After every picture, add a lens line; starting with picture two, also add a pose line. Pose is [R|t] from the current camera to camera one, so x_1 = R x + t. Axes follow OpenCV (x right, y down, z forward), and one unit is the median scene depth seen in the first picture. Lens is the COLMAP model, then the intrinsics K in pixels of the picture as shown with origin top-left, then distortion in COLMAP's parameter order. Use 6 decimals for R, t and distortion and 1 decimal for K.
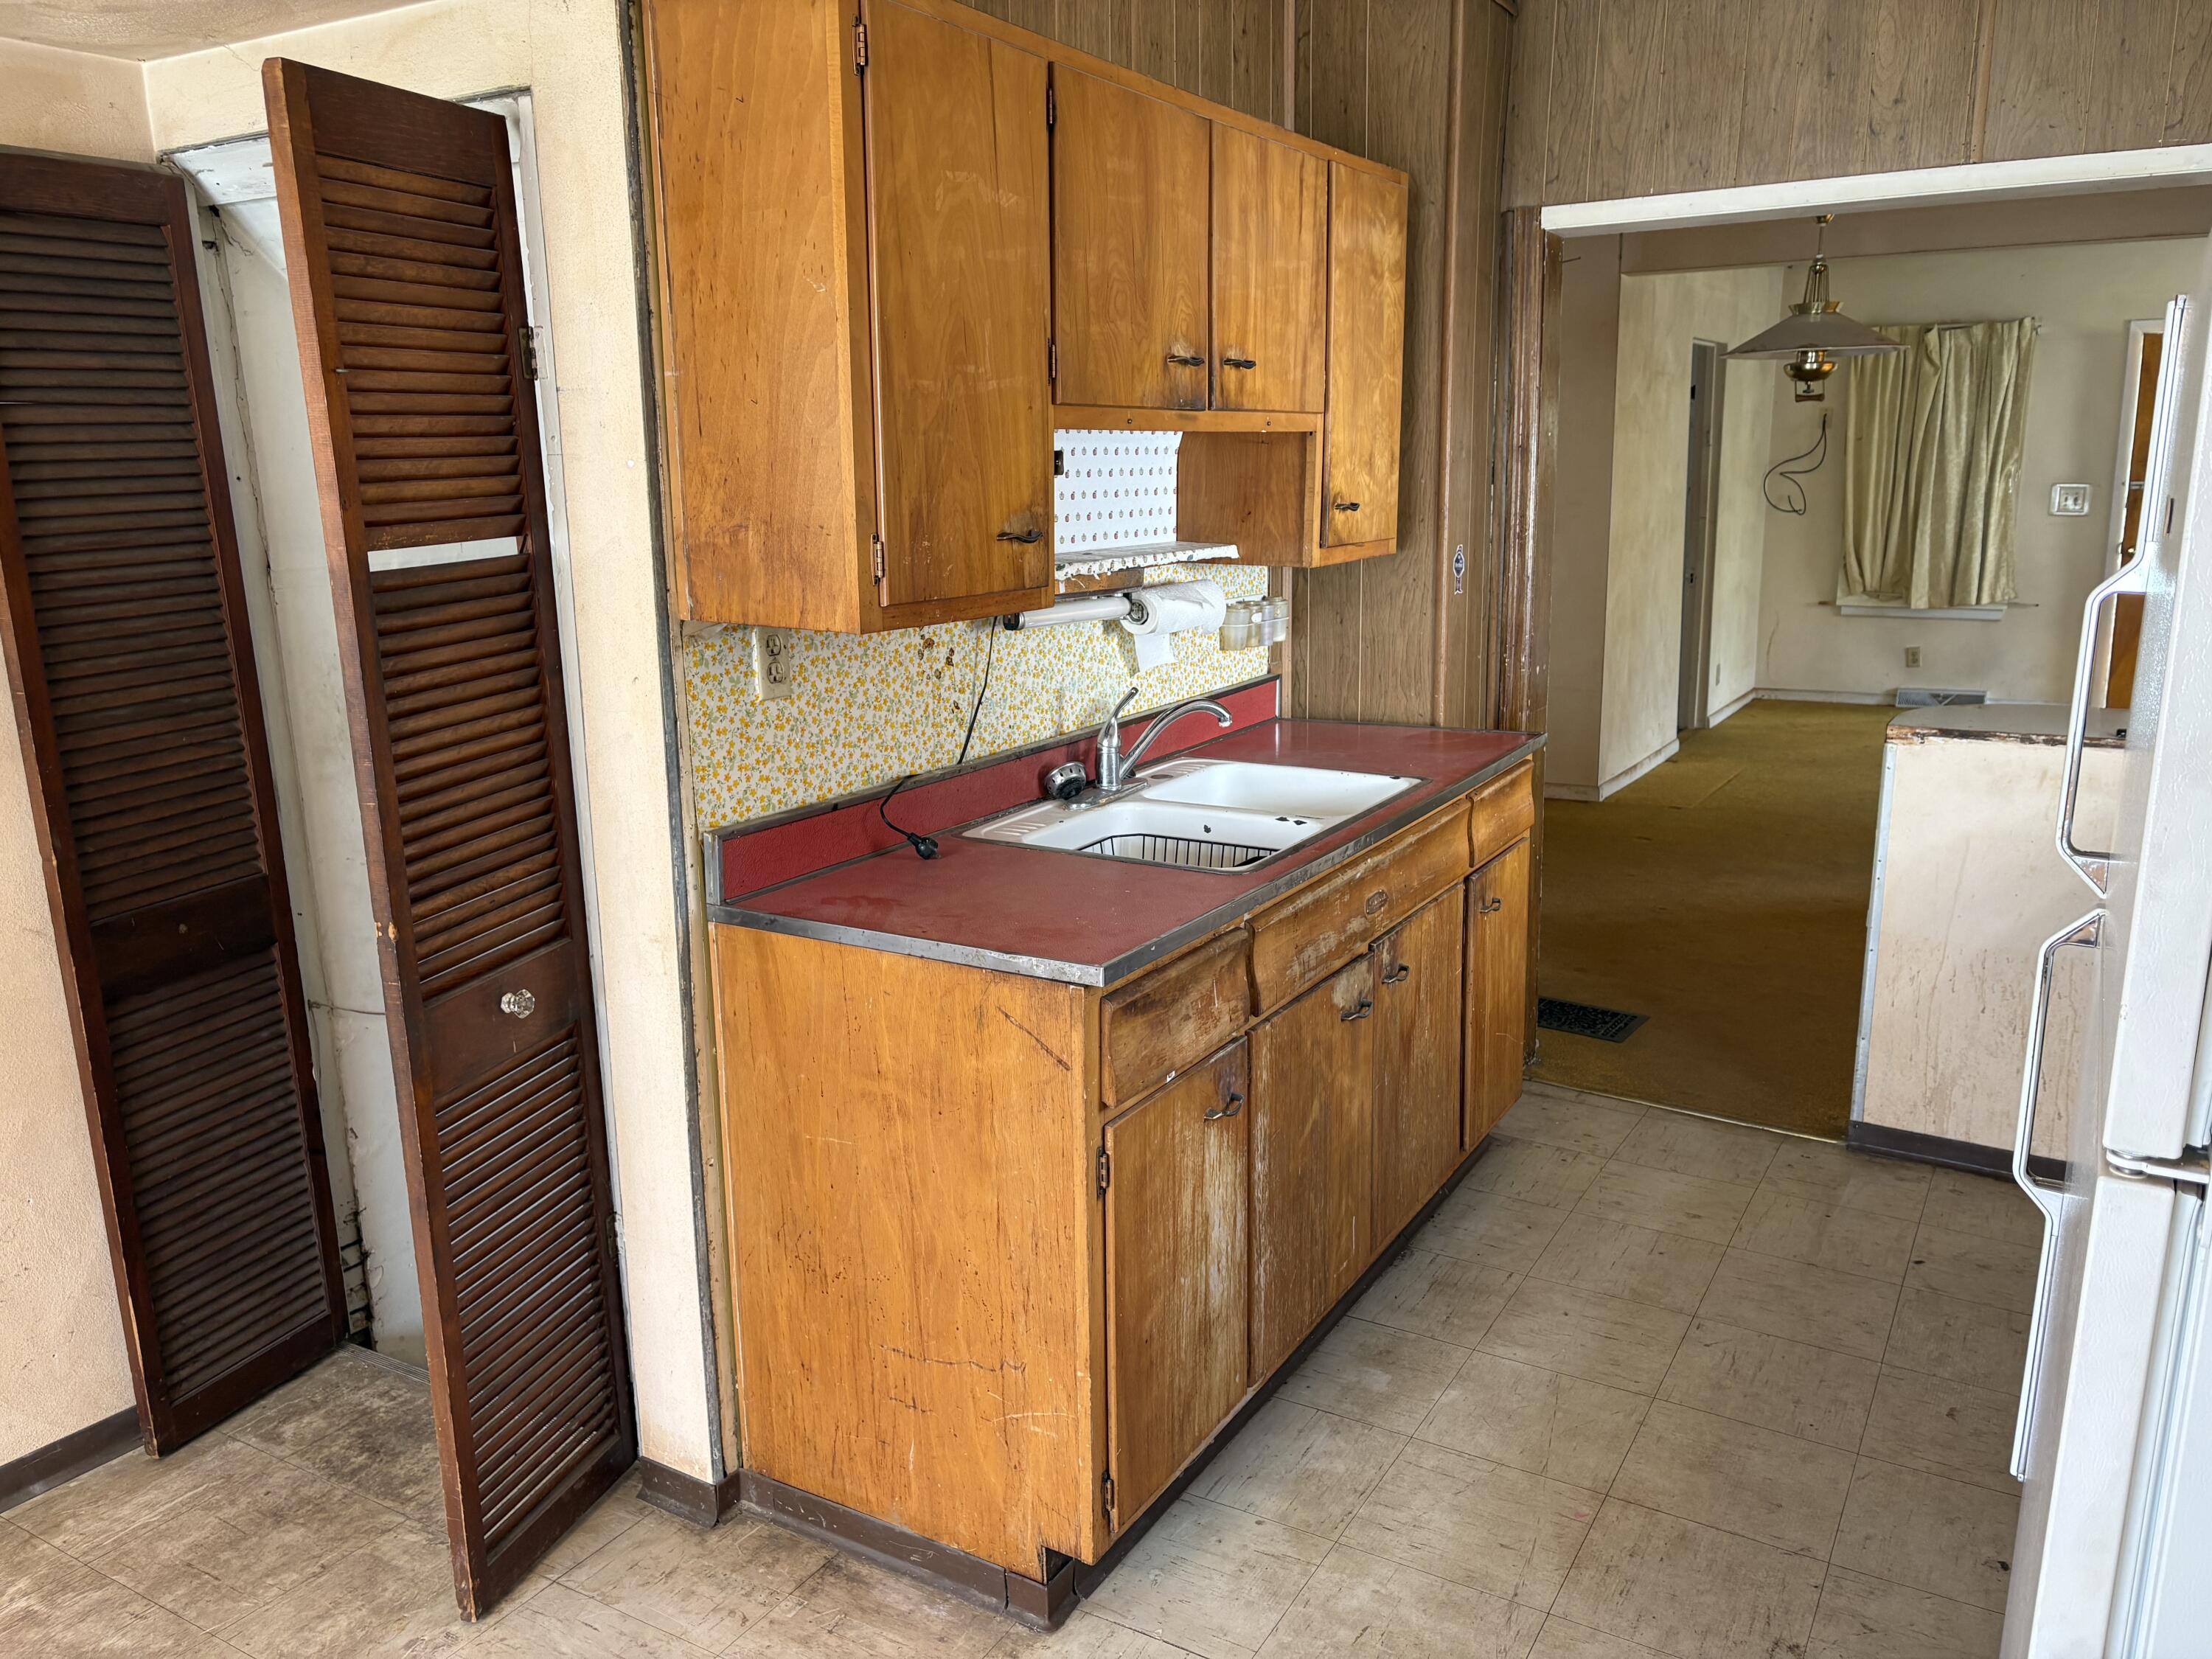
lens RADIAL K [[1683.1, 0, 1104.4], [0, 1683.1, 843.9], [0, 0, 1]] dist [0.031605, 0.000003]
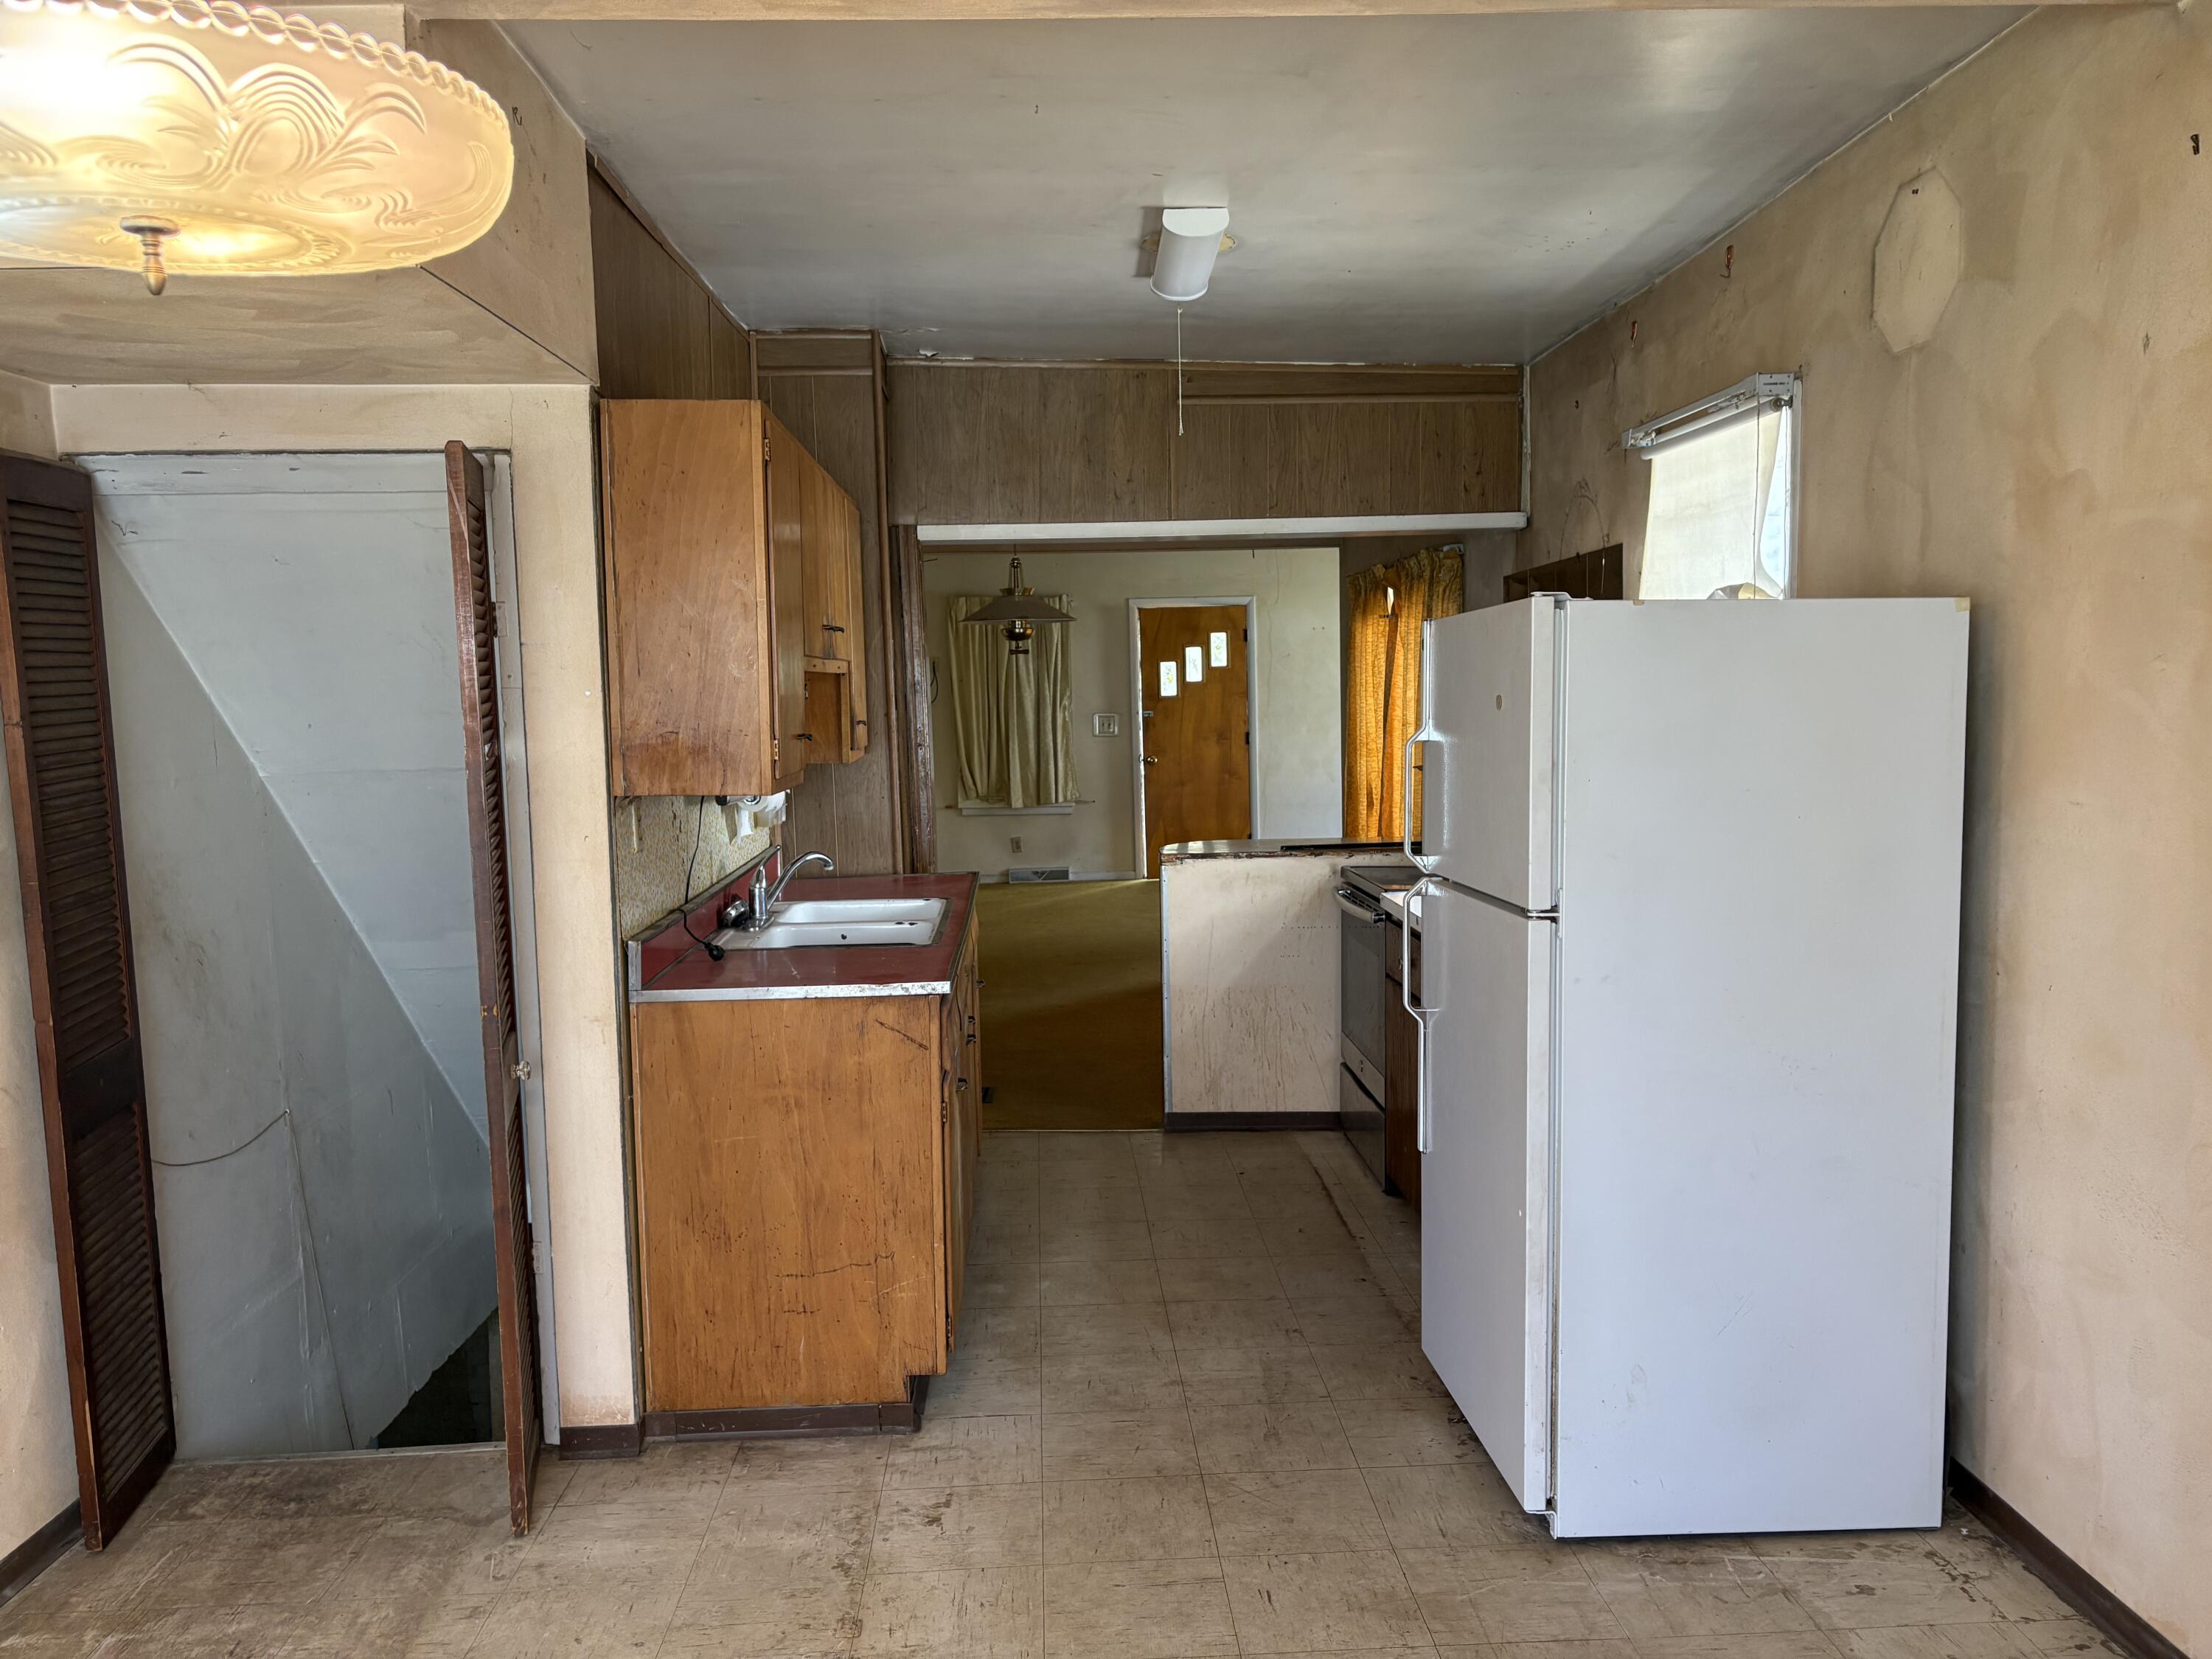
lens RADIAL K [[1655.9, 0, 1100.5], [0, 1655.9, 863.9], [0, 0, 1]] dist [0.056221, -0.006452]
pose [[0.842104, -0.062398, 0.535693, -0.508185], [0.129119, 0.987723, -0.087925, 0.082102], [-0.523630, 0.143210, 0.839823, -0.331515]]
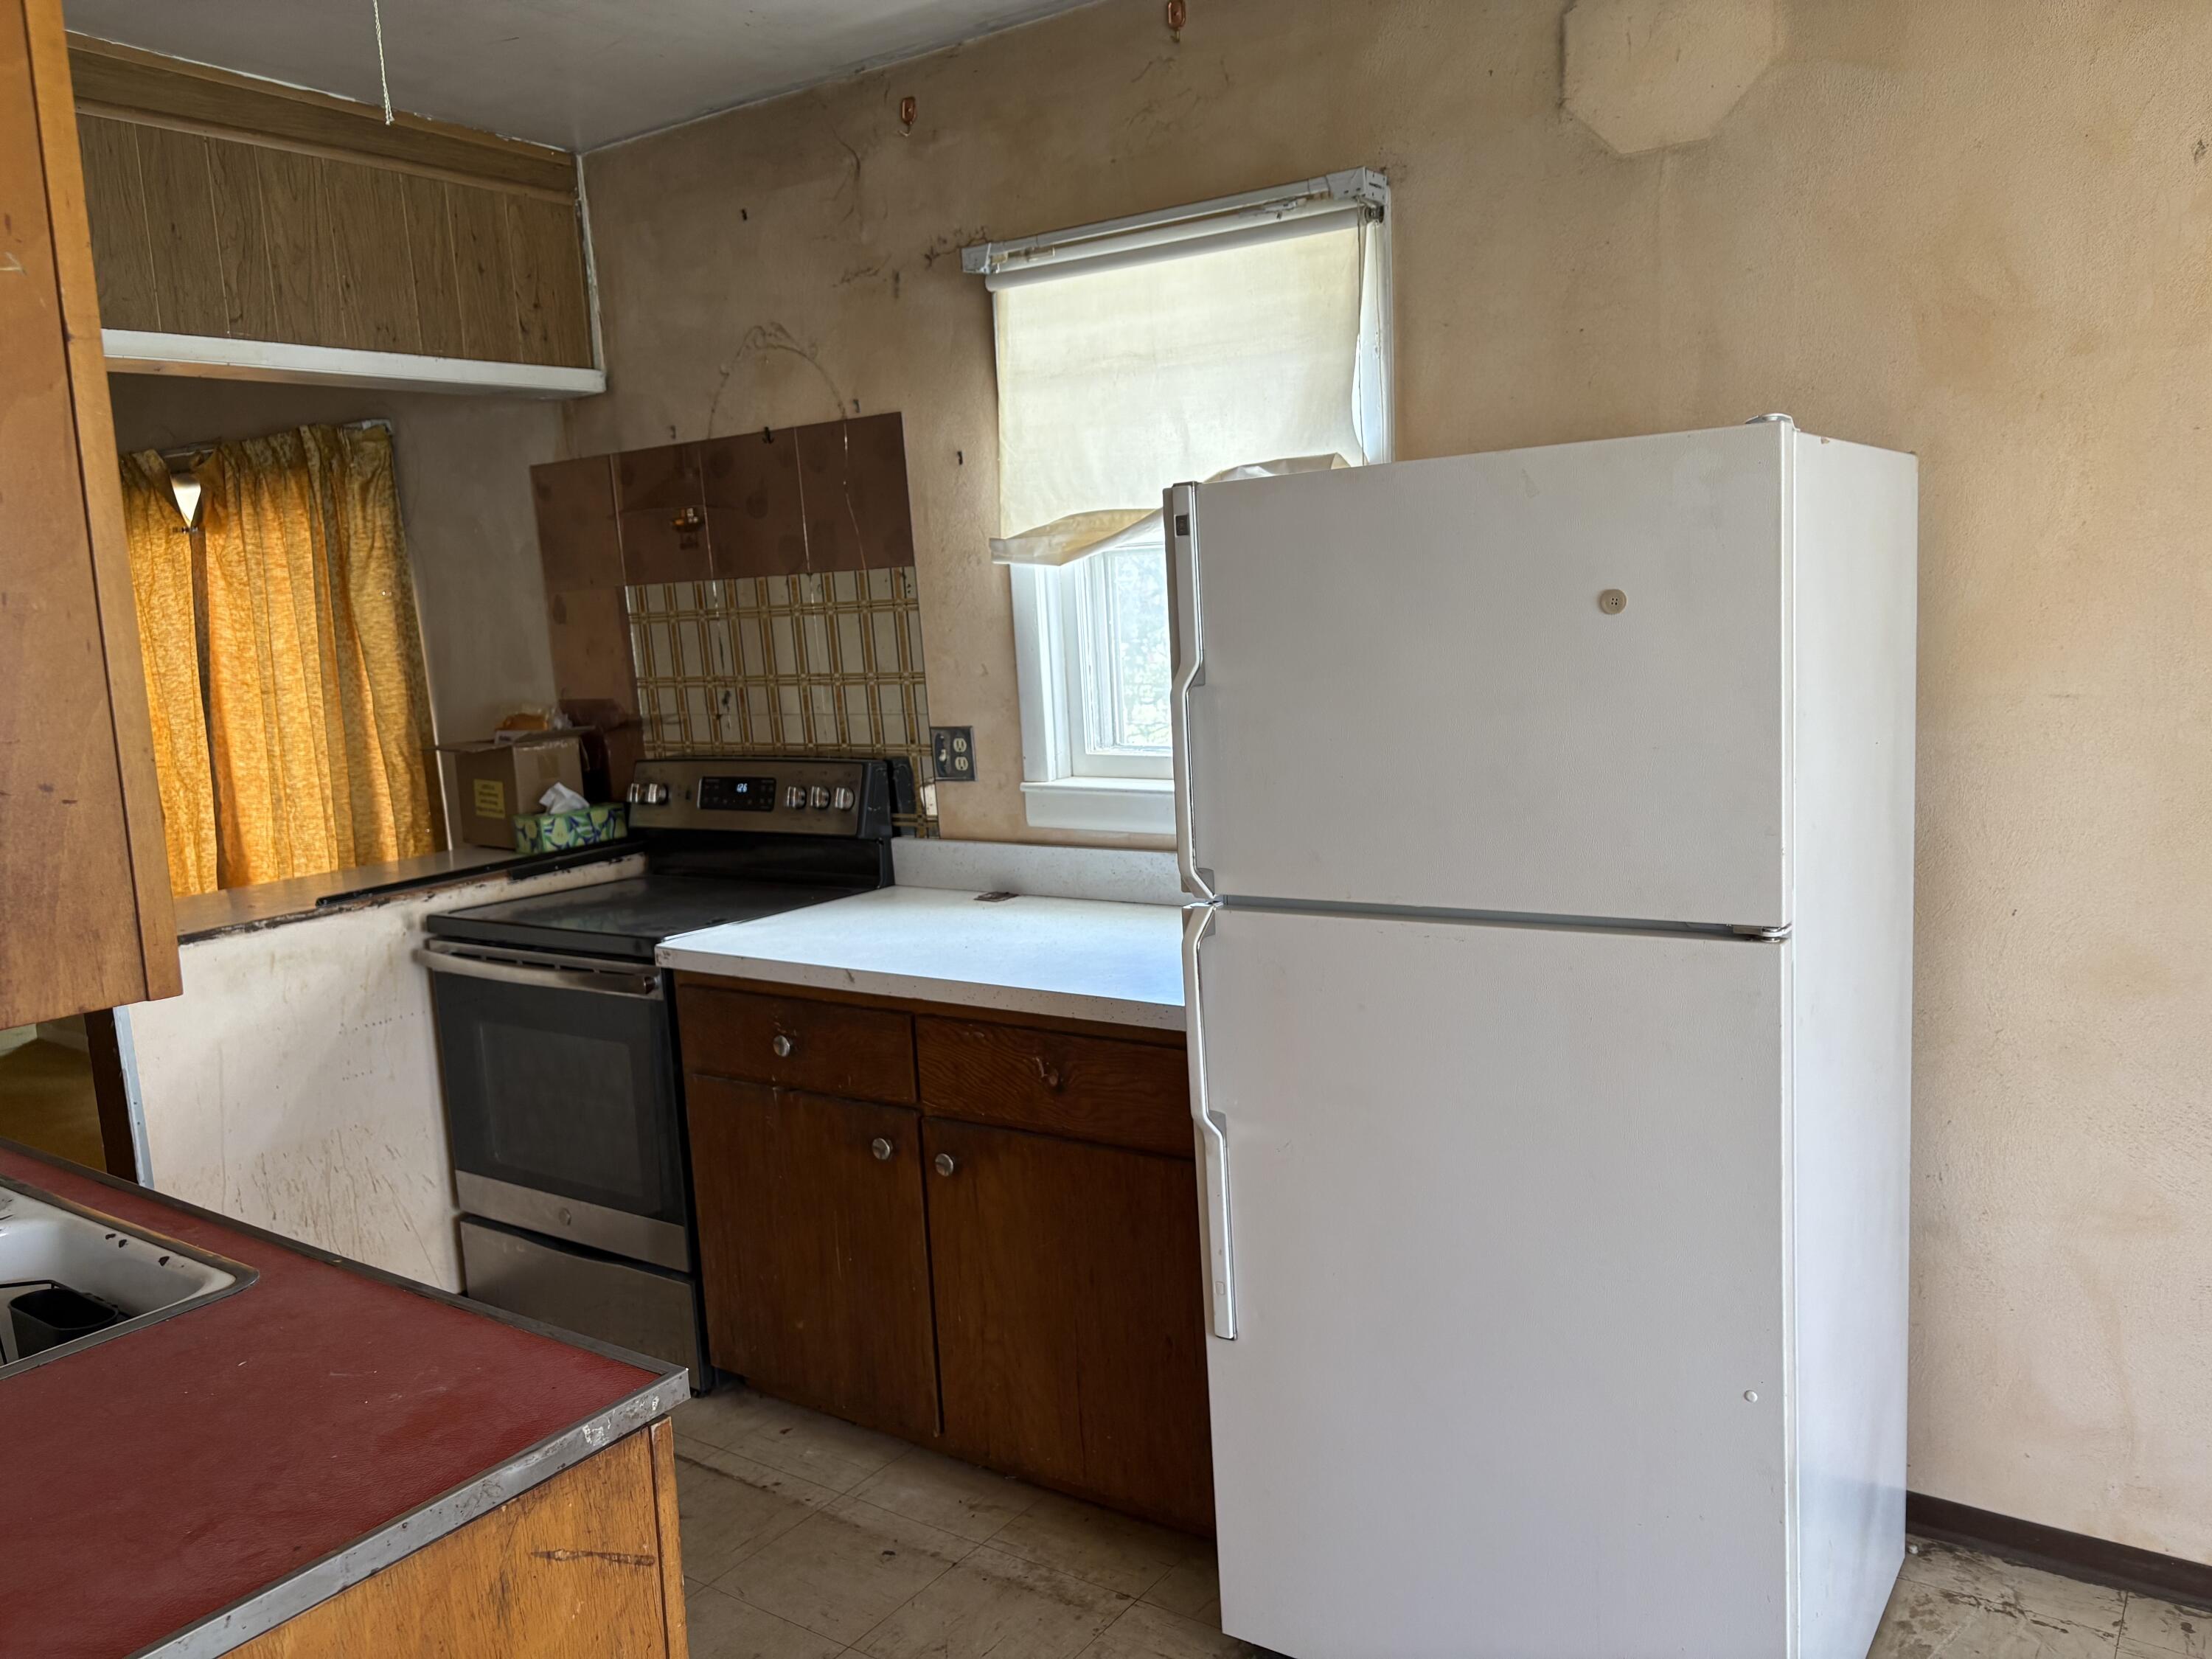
lens RADIAL K [[1683.1, 0, 1104.4], [0, 1683.1, 843.9], [0, 0, 1]] dist [0.031605, 0.000003]
pose [[0.088101, -0.150219, 0.984720, -0.408215], [0.271611, 0.954727, 0.121343, -0.107027], [-0.958366, 0.256770, 0.124914, 0.472519]]
